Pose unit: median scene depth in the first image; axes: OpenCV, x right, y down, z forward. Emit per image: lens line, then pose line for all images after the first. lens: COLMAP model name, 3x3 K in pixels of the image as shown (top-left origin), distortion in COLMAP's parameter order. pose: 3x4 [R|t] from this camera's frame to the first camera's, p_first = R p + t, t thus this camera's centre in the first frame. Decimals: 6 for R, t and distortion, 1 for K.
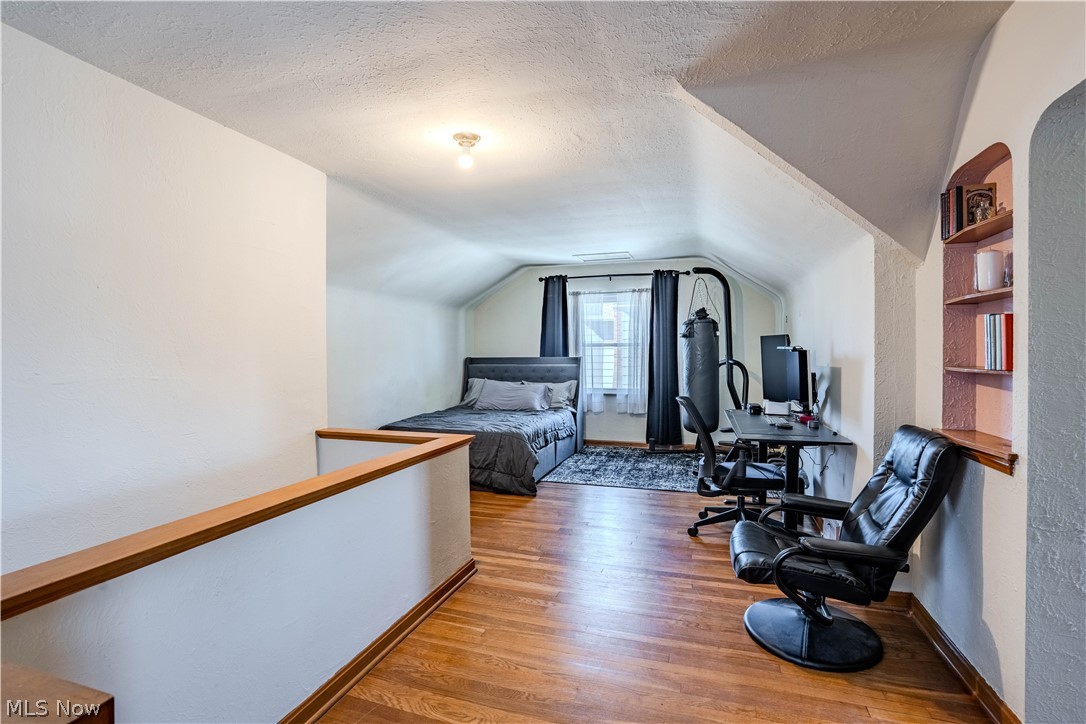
lens RADIAL K [[506.5, 0, 543.6], [0, 506.5, 376.1], [0, 0, 1]] dist [-0.067511, 0.025559]
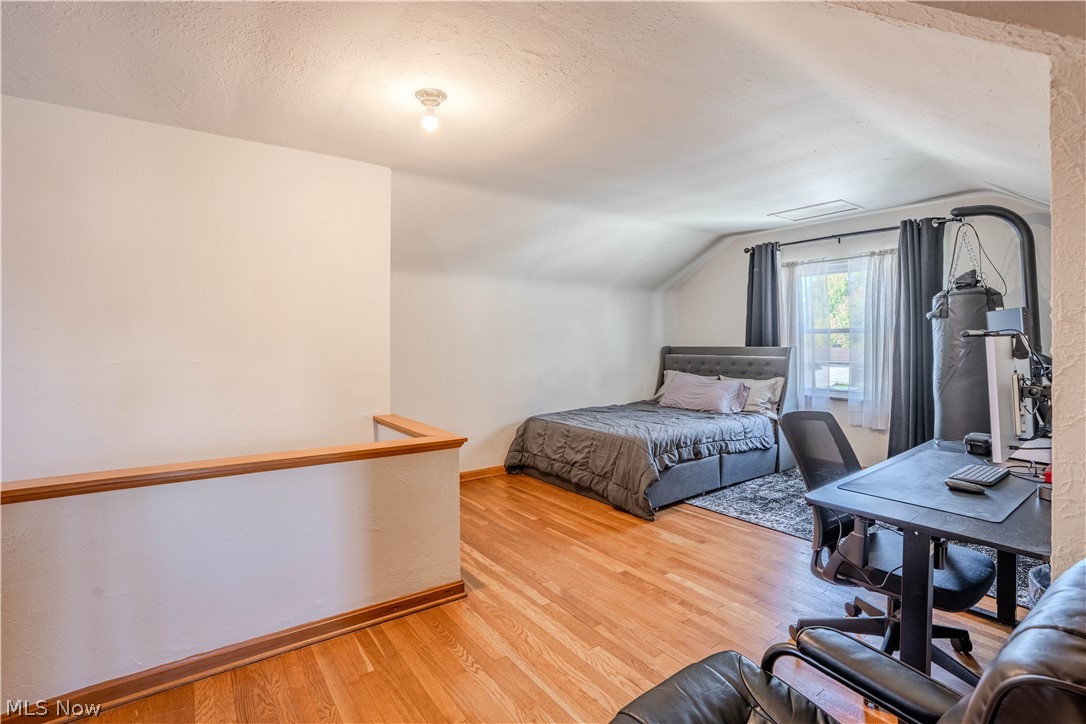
lens RADIAL K [[511.5, 0, 538.2], [0, 511.5, 352.9], [0, 0, 1]] dist [-0.071122, 0.026506]
pose [[0.810014, 0.015481, -0.586206, 0.215617], [-0.028201, 0.999523, -0.012571, -0.009006], [0.585732, 0.026714, 0.810065, 0.170544]]
